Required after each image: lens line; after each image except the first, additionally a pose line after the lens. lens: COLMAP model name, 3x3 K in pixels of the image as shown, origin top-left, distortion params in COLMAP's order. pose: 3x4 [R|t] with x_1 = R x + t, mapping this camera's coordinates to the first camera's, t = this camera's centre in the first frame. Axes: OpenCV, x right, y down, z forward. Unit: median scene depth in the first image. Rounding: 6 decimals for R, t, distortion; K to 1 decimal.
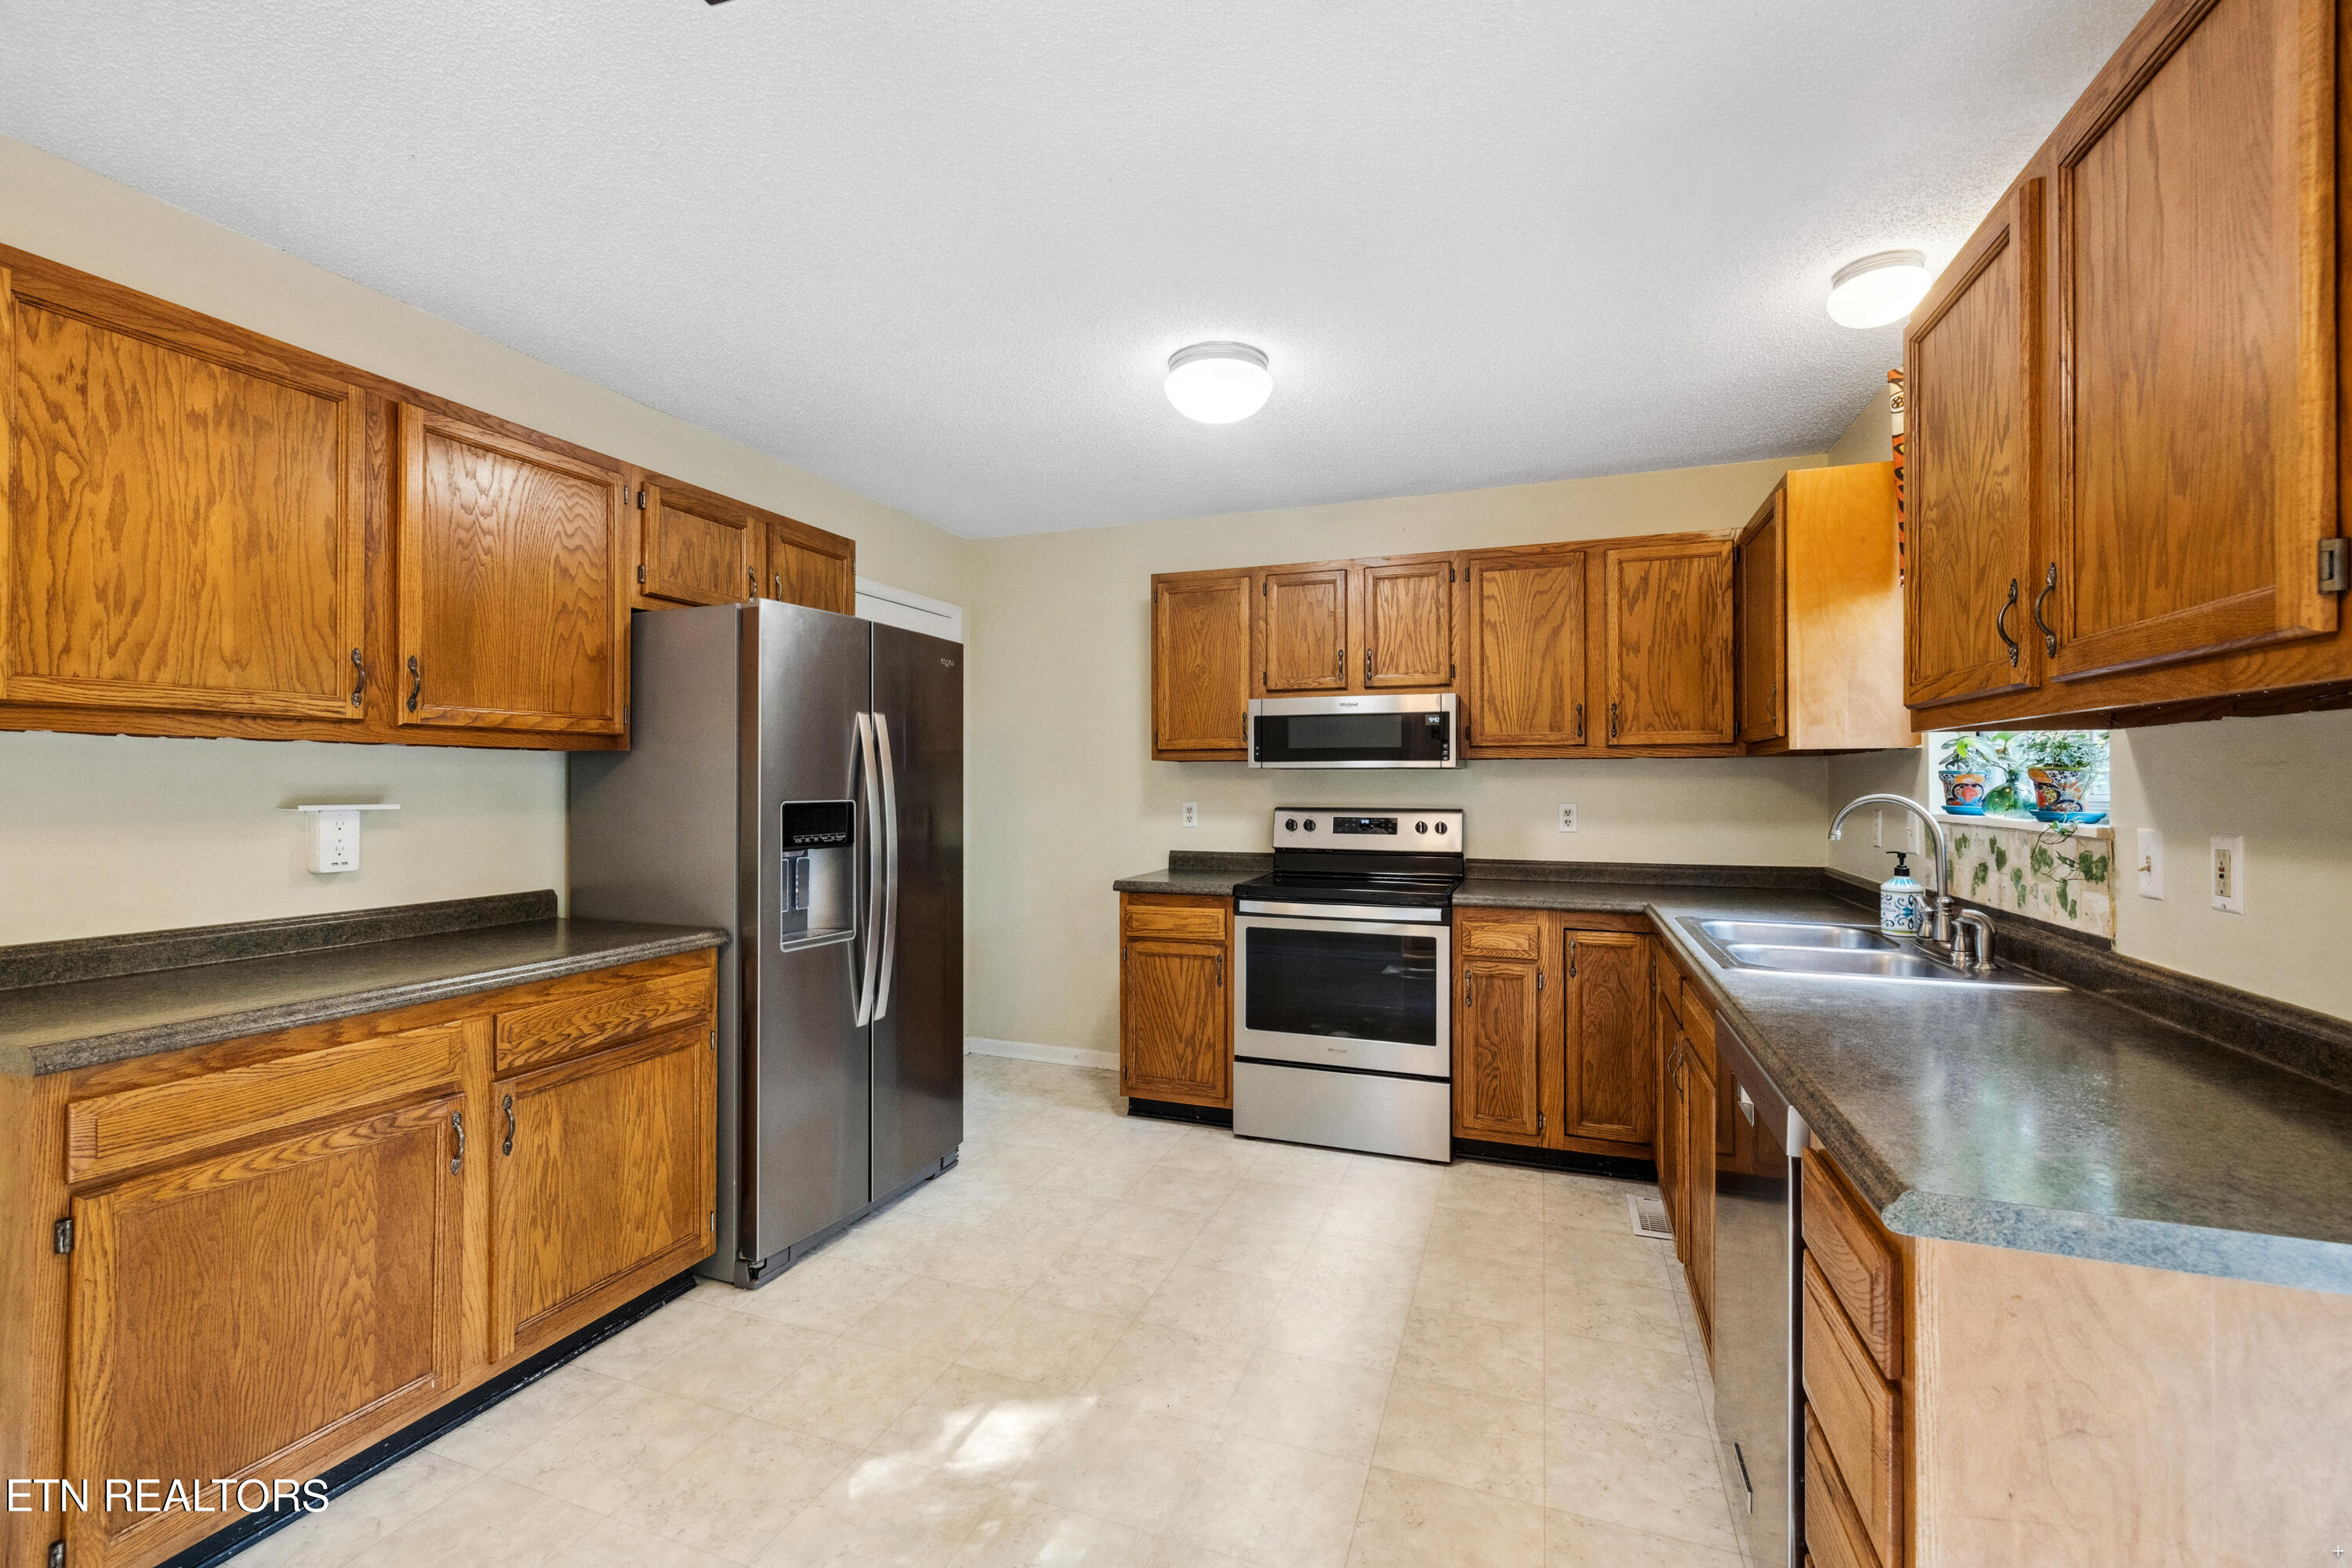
lens RADIAL K [[982.7, 0, 1176.0], [0, 982.7, 784.0], [0, 0, 1]] dist [-0.001414, 0.000158]
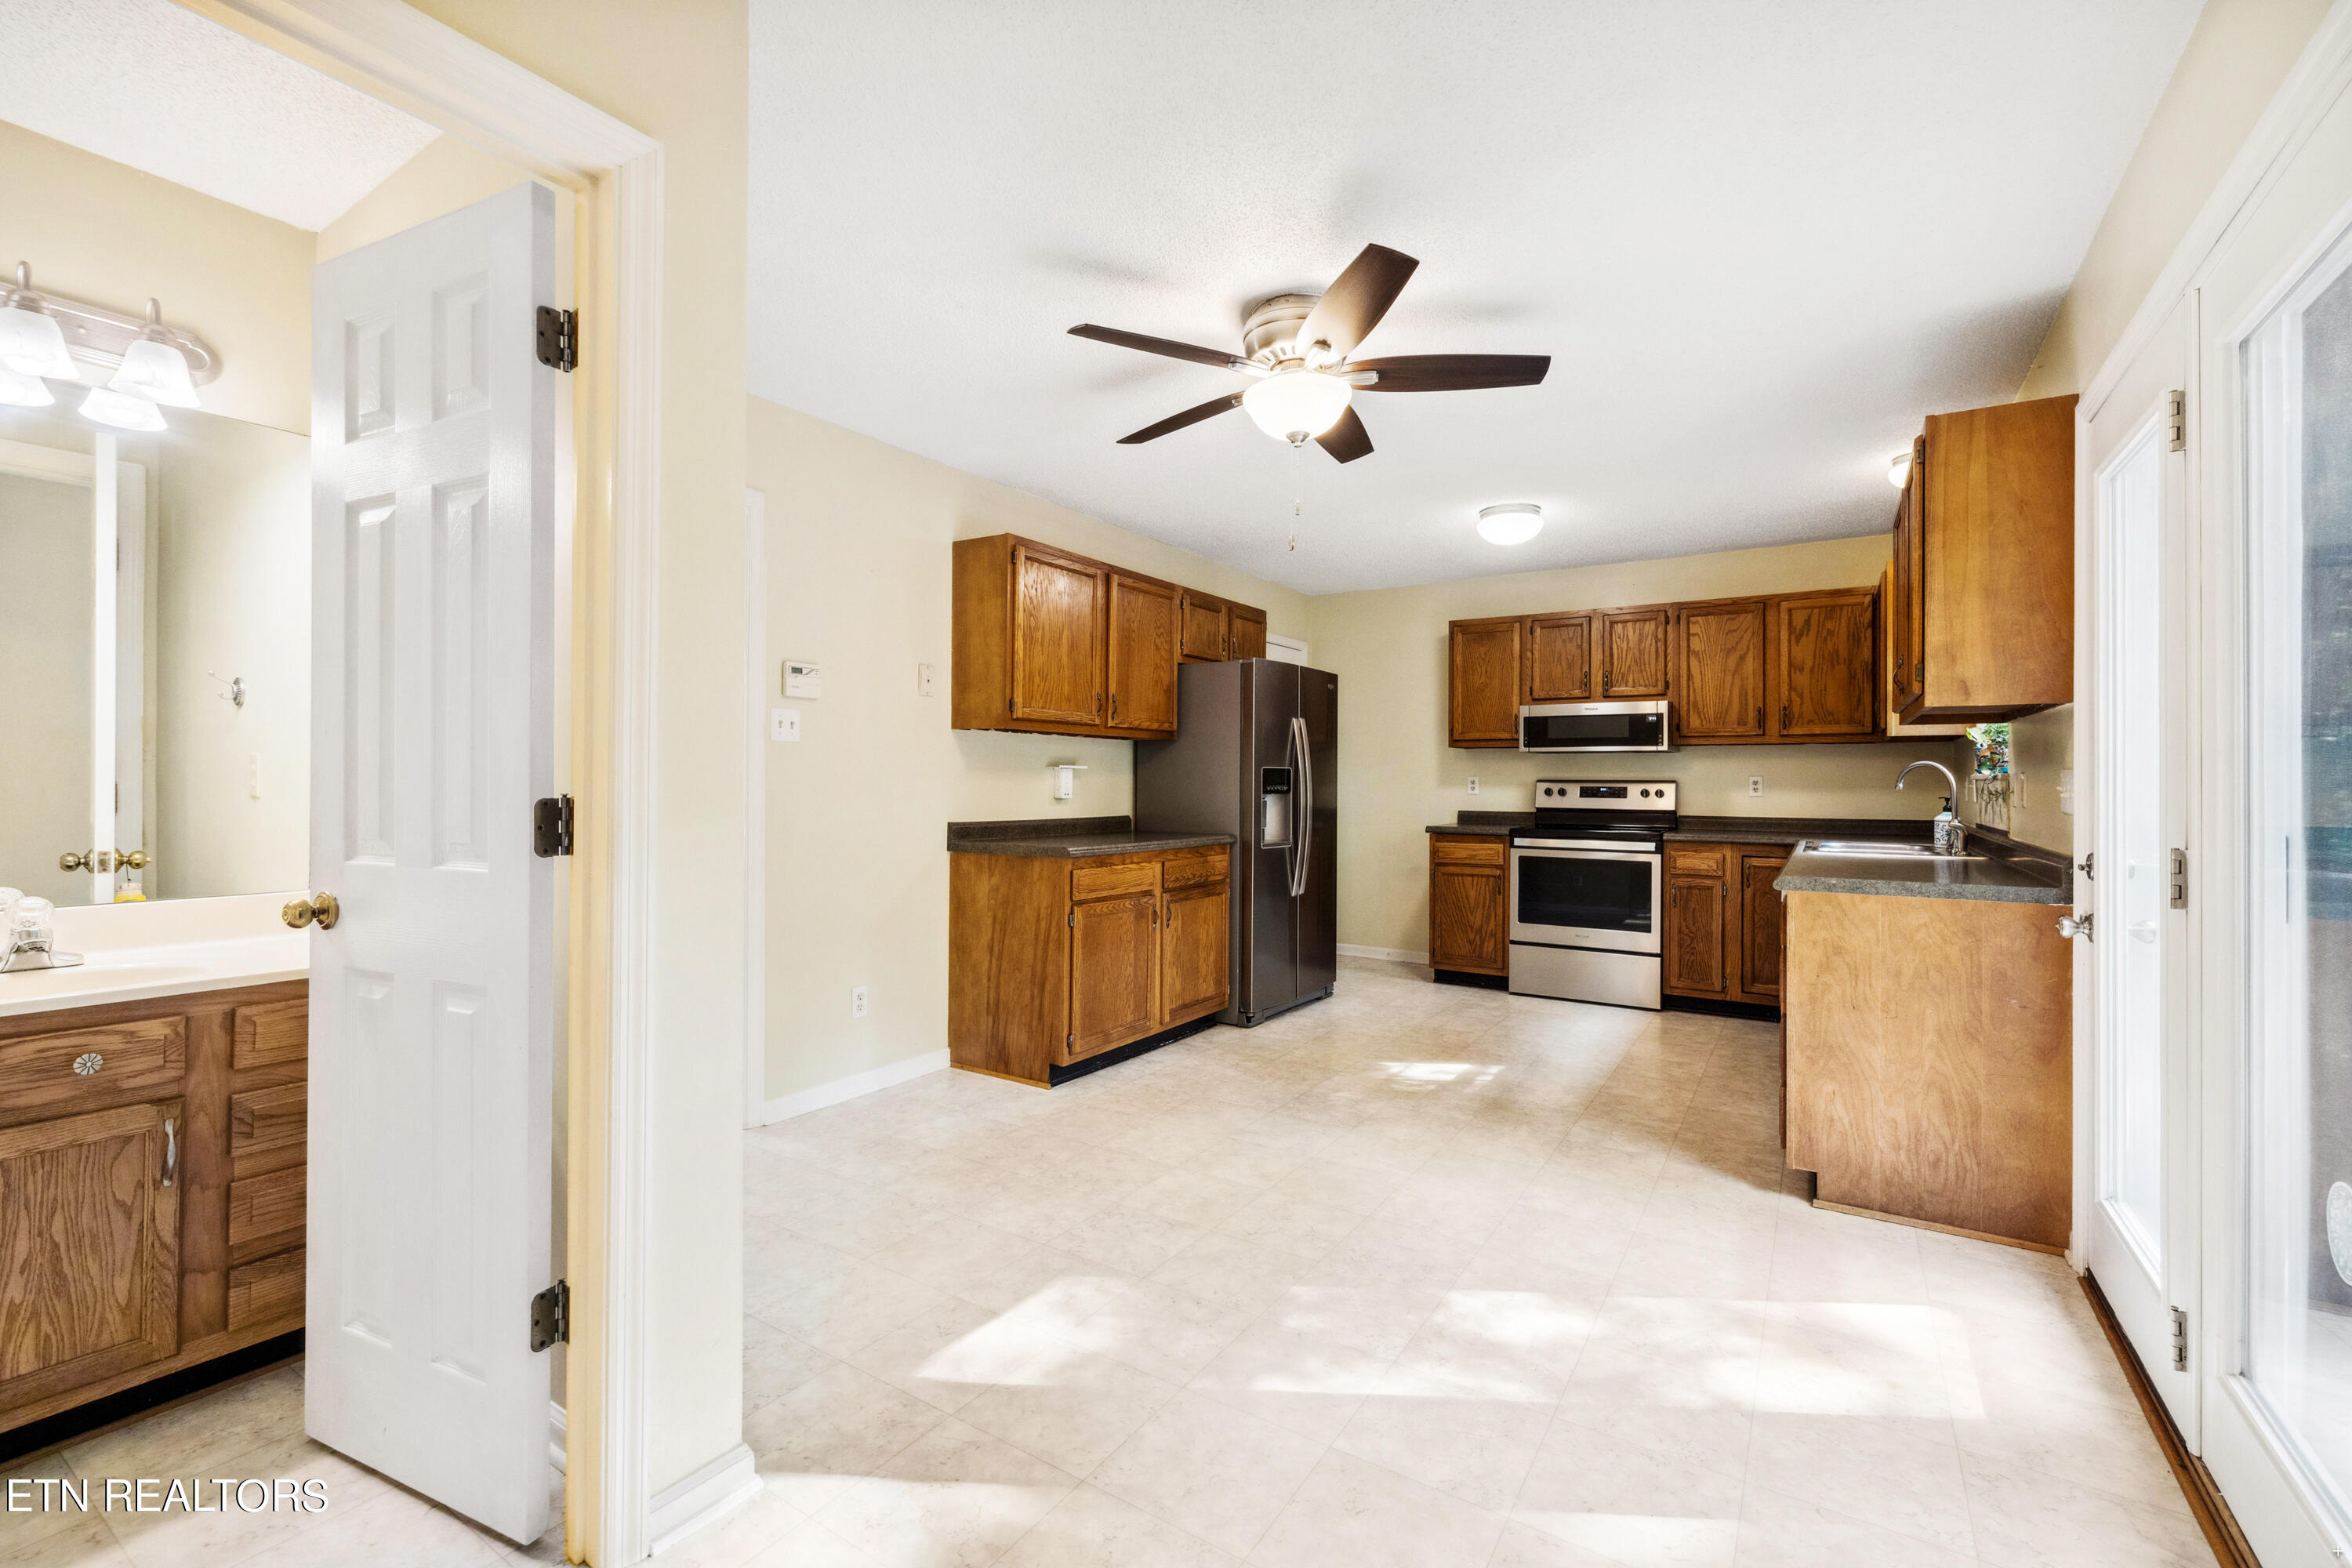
lens RADIAL K [[1000.1, 0, 1176.0], [0, 1000.1, 784.0], [0, 0, 1]] dist [-0.000238, -0.000221]
pose [[0.975148, 0.005395, -0.221491, -0.110075], [-0.005053, 0.999985, 0.002111, 0.035977], [0.221499, -0.000939, 0.975160, -0.666956]]
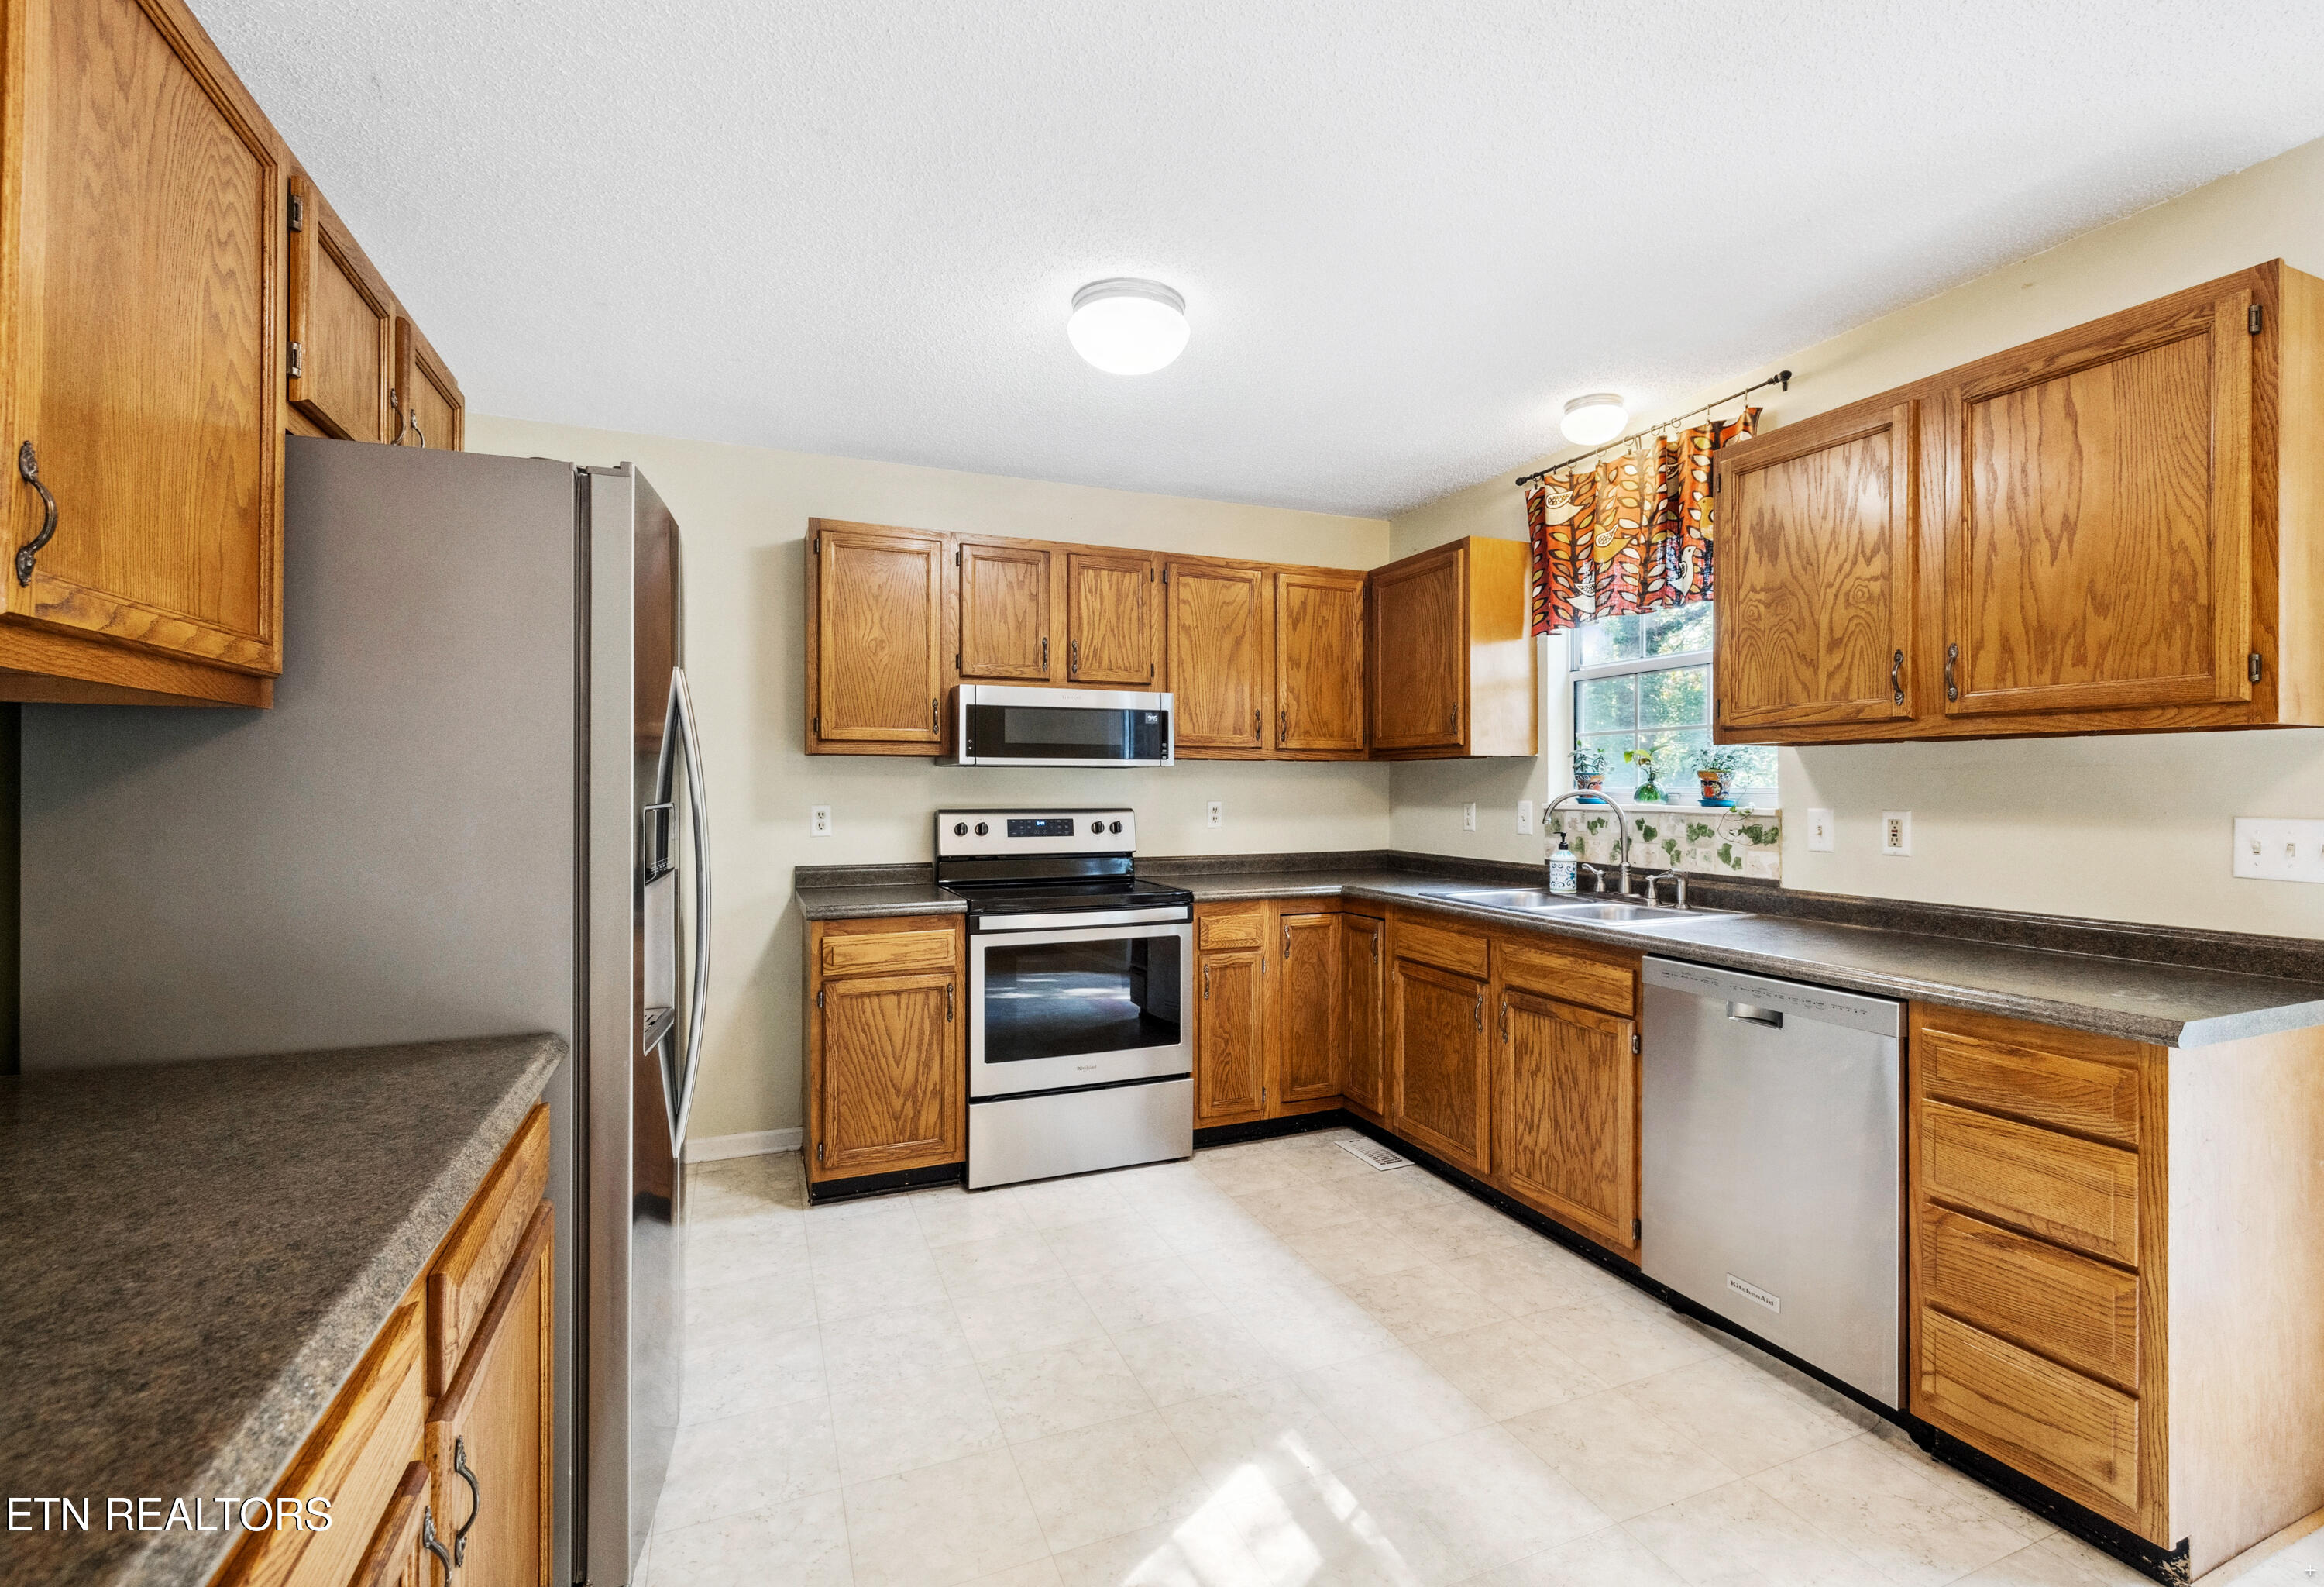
lens RADIAL K [[1019.4, 0, 1162.0], [0, 1019.4, 793.5], [0, 0, 1]] dist [-0.001600, -0.000716]
pose [[0.730586, -0.005303, 0.682800, -0.456159], [0.000810, 0.999976, 0.006899, 0.003866], [-0.682820, -0.004488, 0.730573, 0.250737]]
